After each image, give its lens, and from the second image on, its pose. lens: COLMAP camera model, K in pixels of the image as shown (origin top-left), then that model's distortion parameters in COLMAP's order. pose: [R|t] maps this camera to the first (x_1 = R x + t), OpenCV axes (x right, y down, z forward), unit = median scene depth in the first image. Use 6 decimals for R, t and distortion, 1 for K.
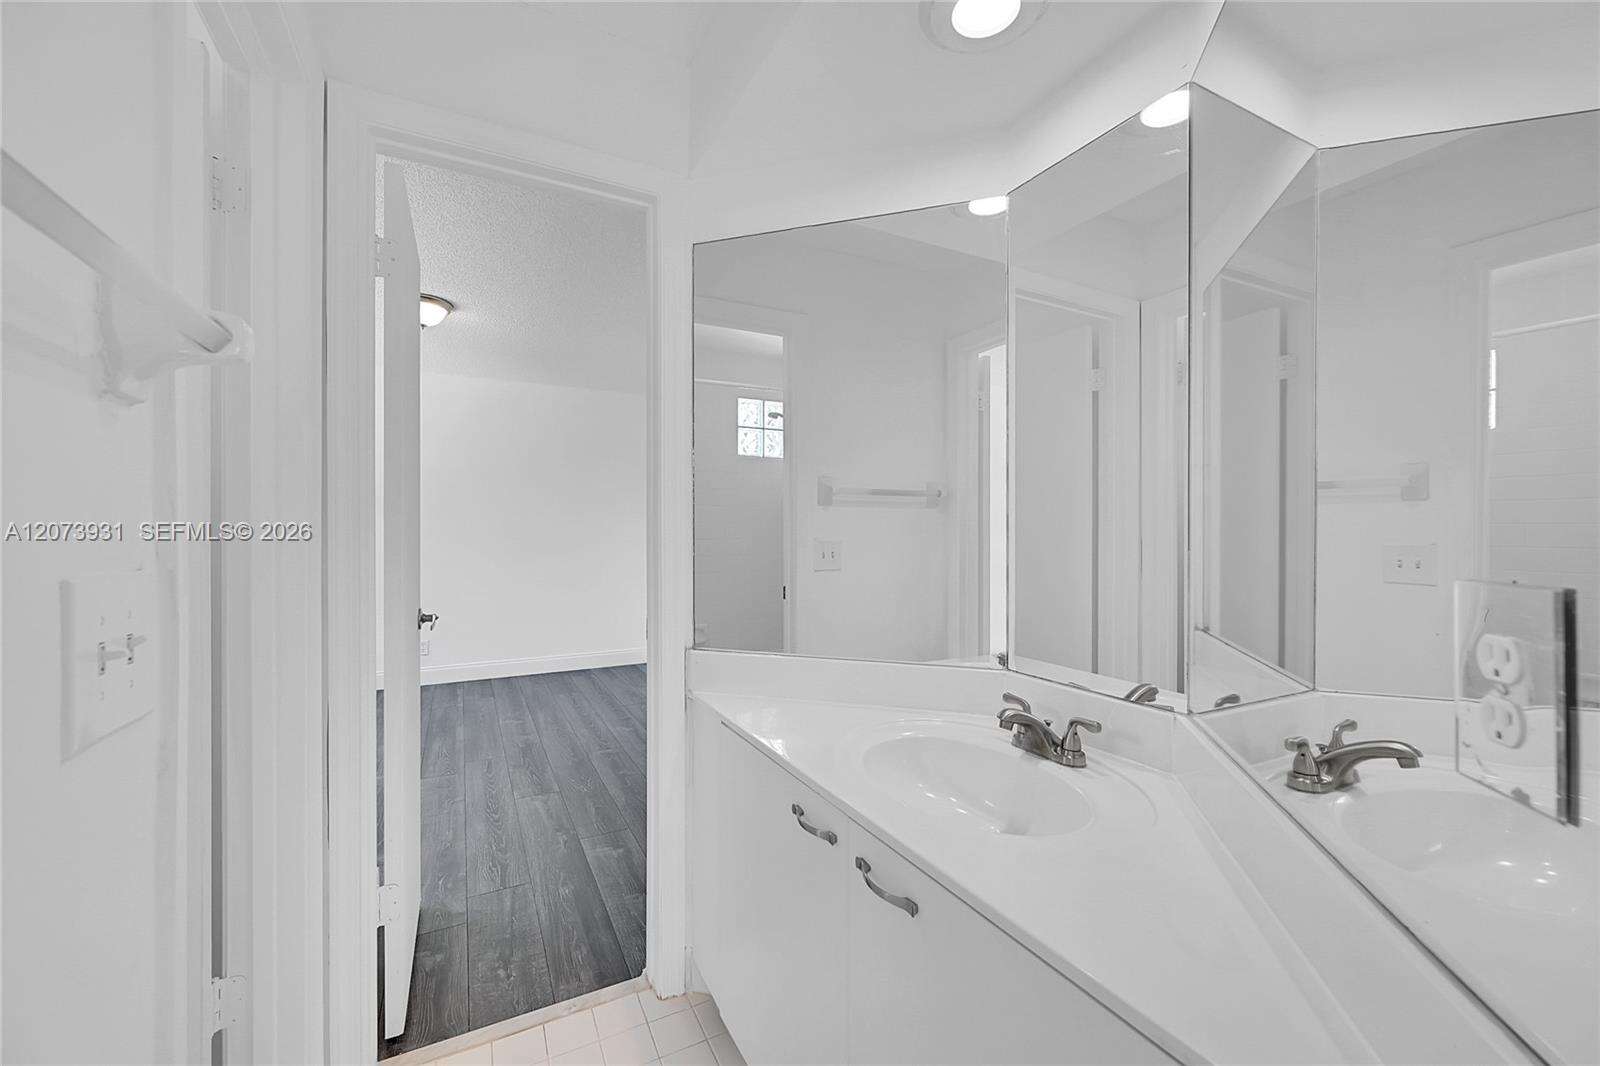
lens RADIAL K [[630.0, 0, 797.6], [0, 630.0, 532.2], [0, 0, 1]] dist [0.000020, 0.000027]
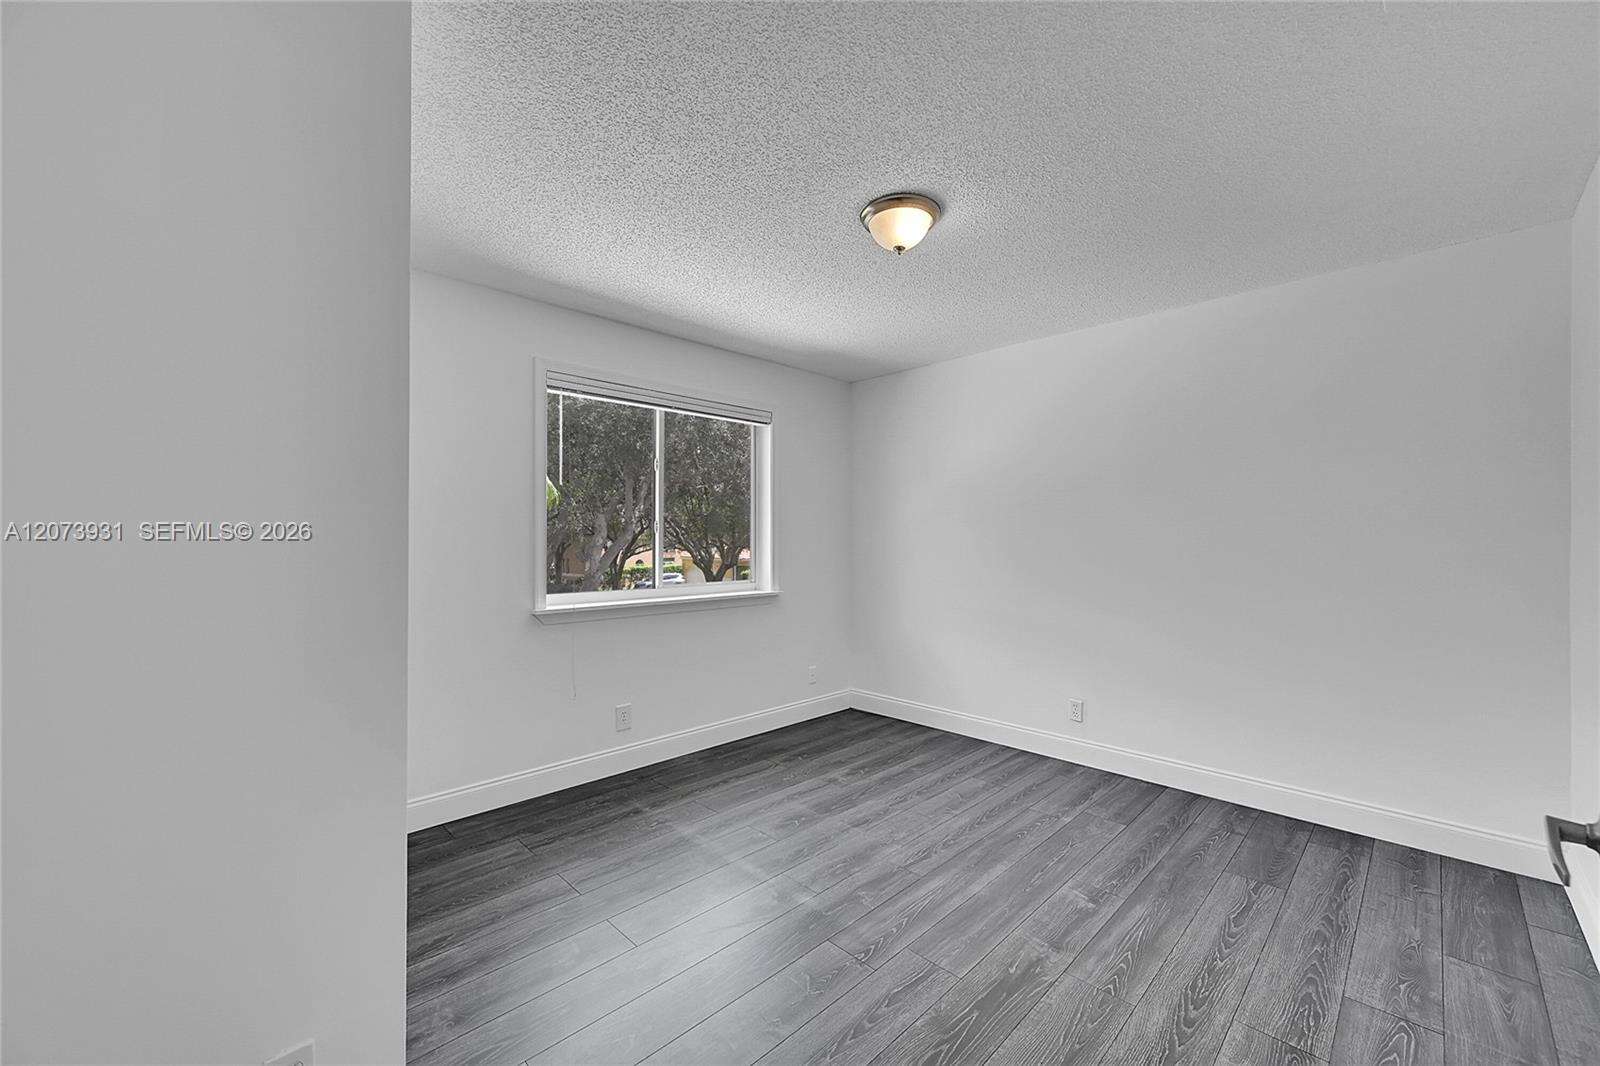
lens RADIAL K [[638.8, 0, 812.4], [0, 638.8, 502.1], [0, 0, 1]] dist [0.001962, 0.000239]
pose [[0.306832, -0.051899, -0.950348, 0.026546], [-0.014618, 0.998137, -0.059229, -0.008921], [0.951652, 0.032065, 0.305501, 0.667168]]
